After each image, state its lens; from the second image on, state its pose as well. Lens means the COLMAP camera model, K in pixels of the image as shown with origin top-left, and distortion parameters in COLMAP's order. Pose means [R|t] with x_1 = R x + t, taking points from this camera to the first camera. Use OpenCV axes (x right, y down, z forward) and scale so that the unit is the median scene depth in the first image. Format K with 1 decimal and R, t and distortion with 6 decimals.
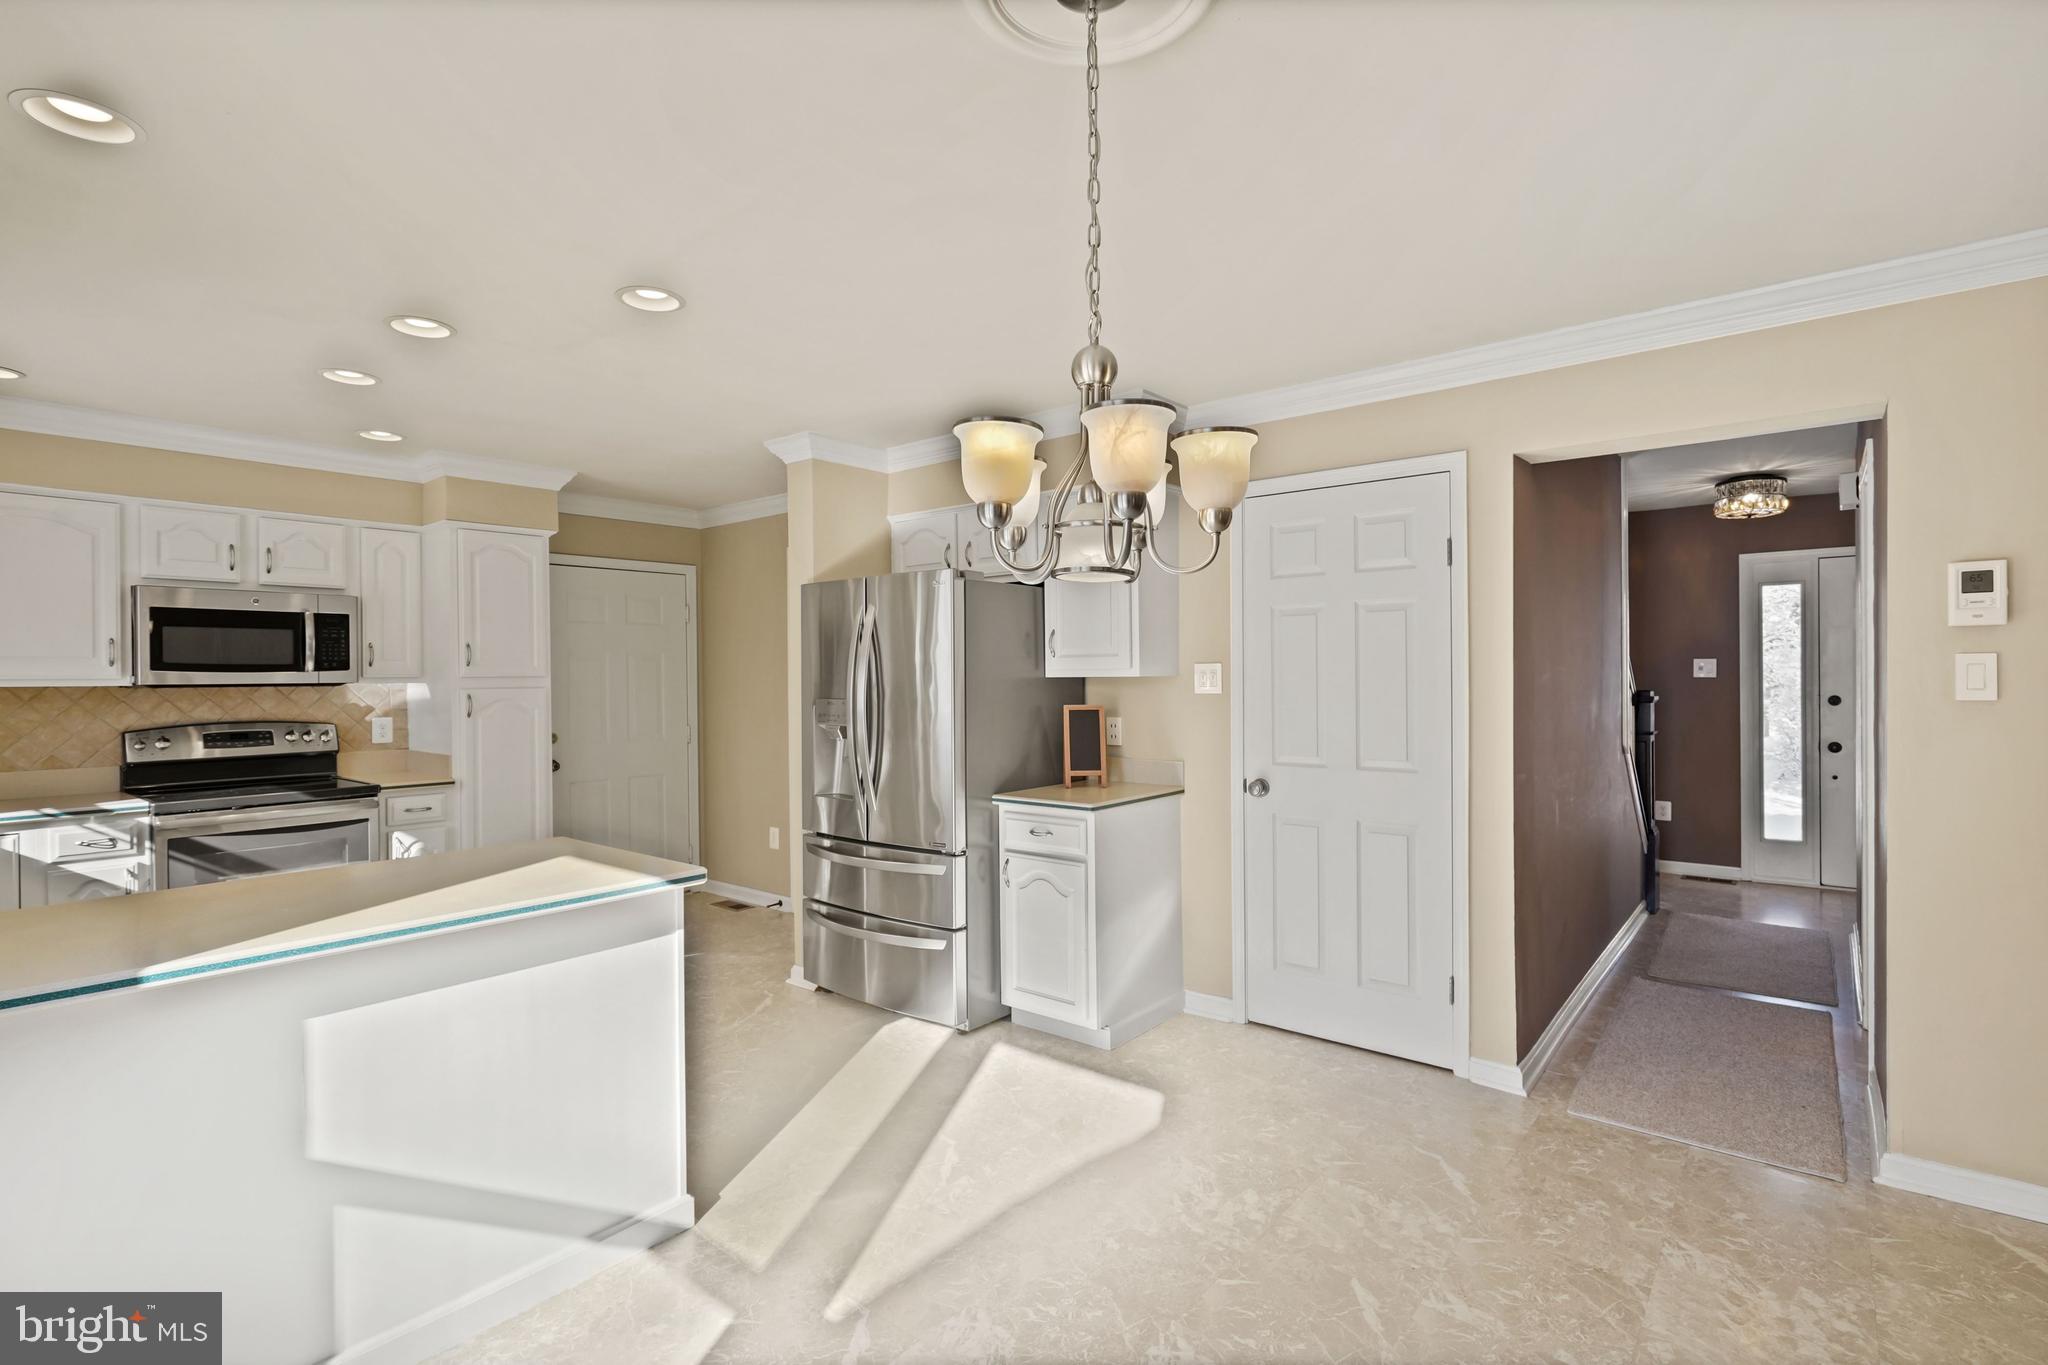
lens RADIAL K [[970.4, 0, 1030.2], [0, 970.4, 672.5], [0, 0, 1]] dist [-0.000720, 0.001158]
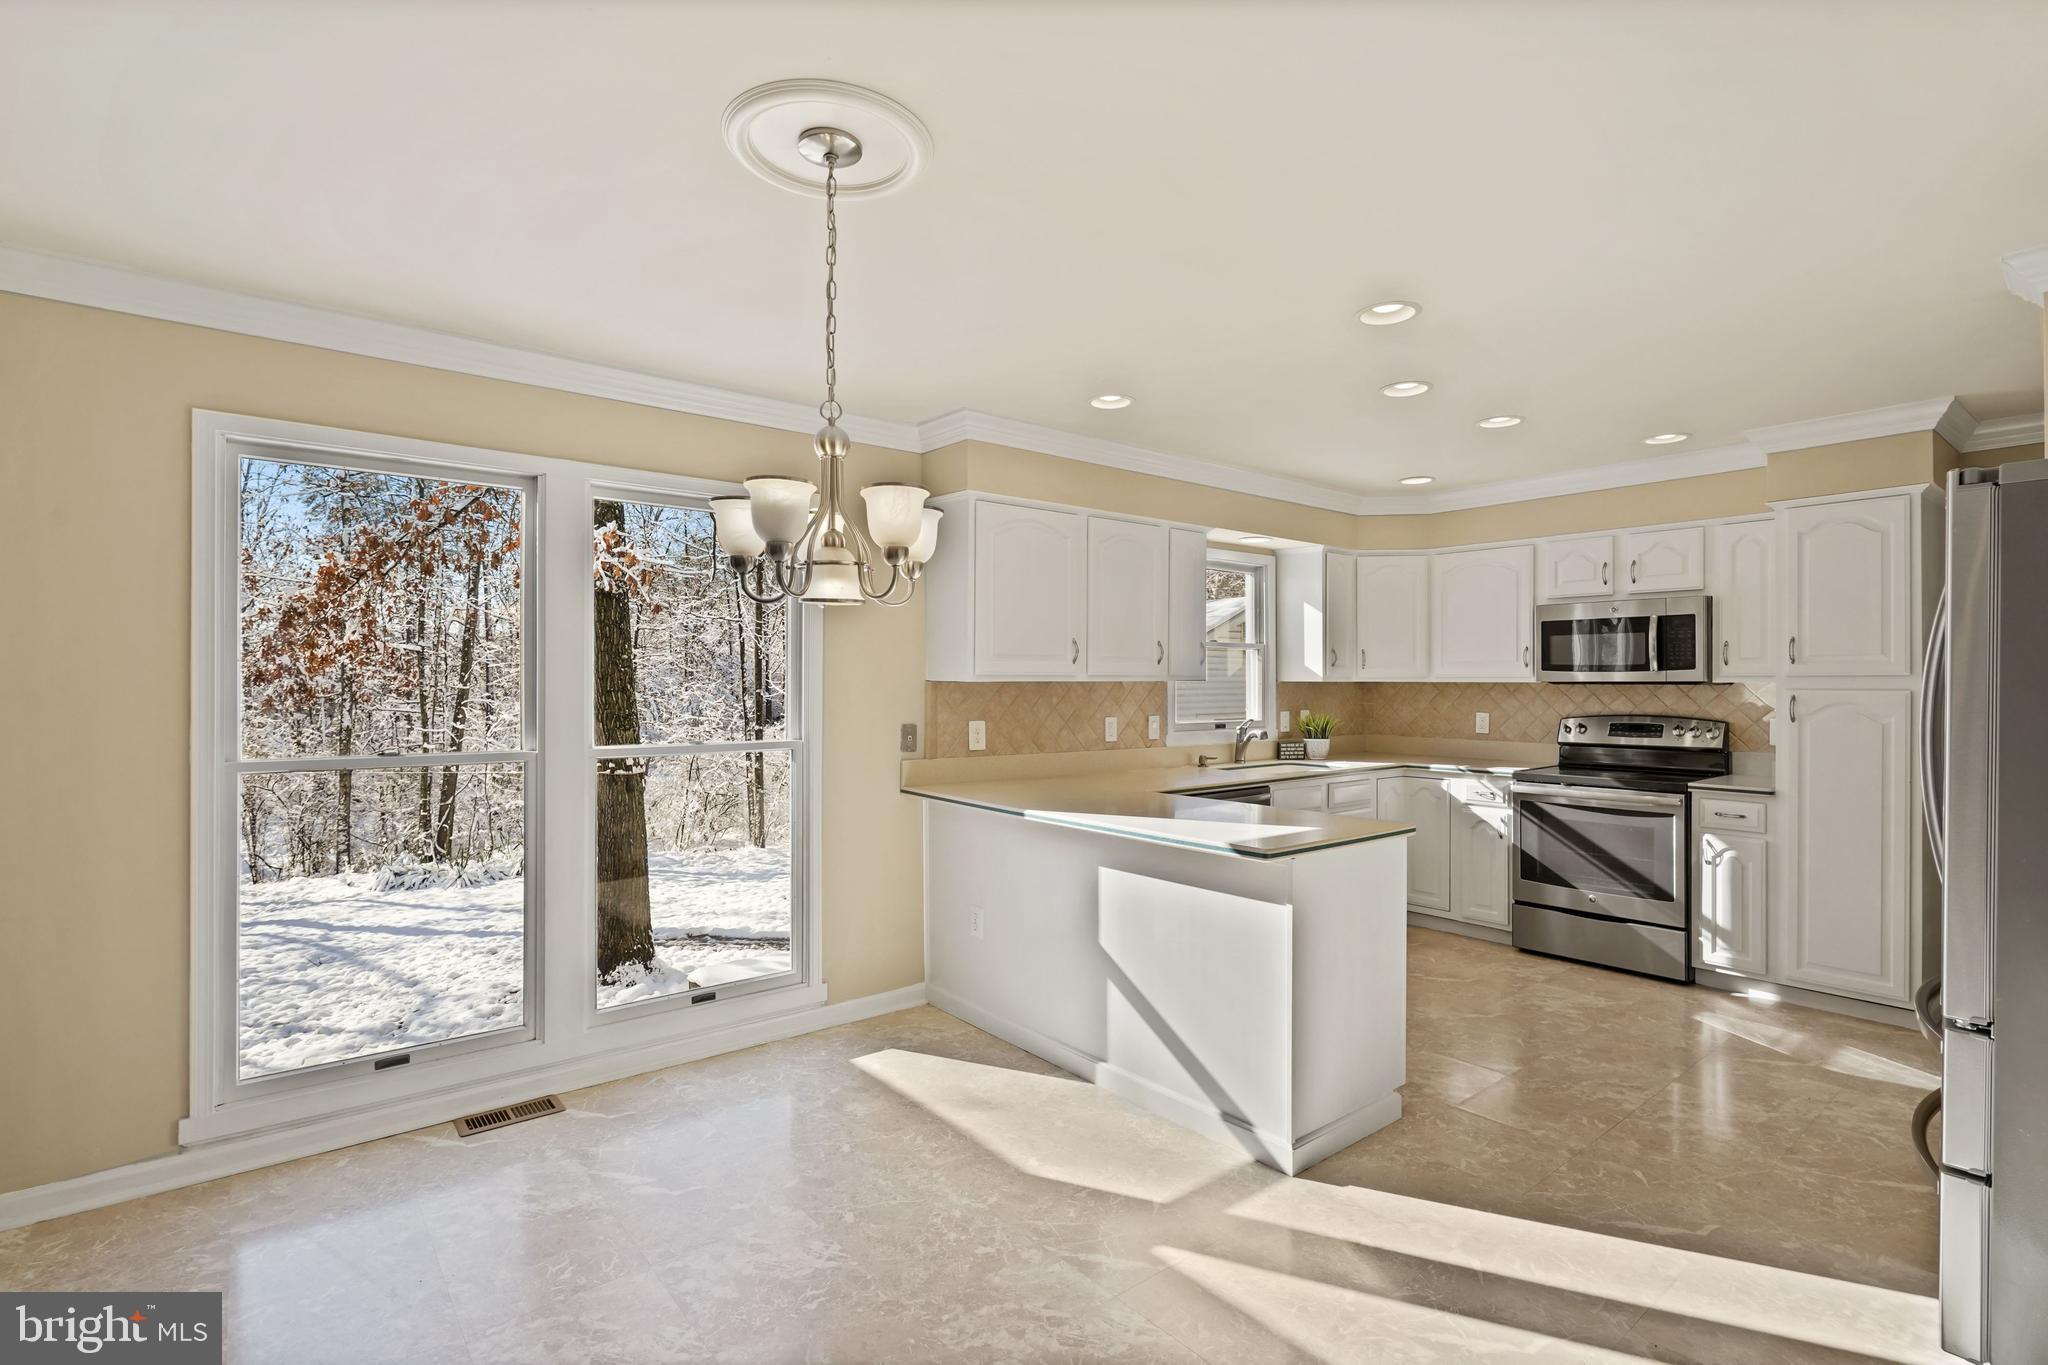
lens RADIAL K [[970.4, 0, 1031.0], [0, 970.4, 684.5], [0, 0, 1]] dist [-0.000720, 0.001158]
pose [[-0.191777, 0.010442, -0.981383, 0.446355], [0.003206, 0.999945, 0.010013, 0.001397], [0.981433, -0.001226, -0.191800, 0.527705]]
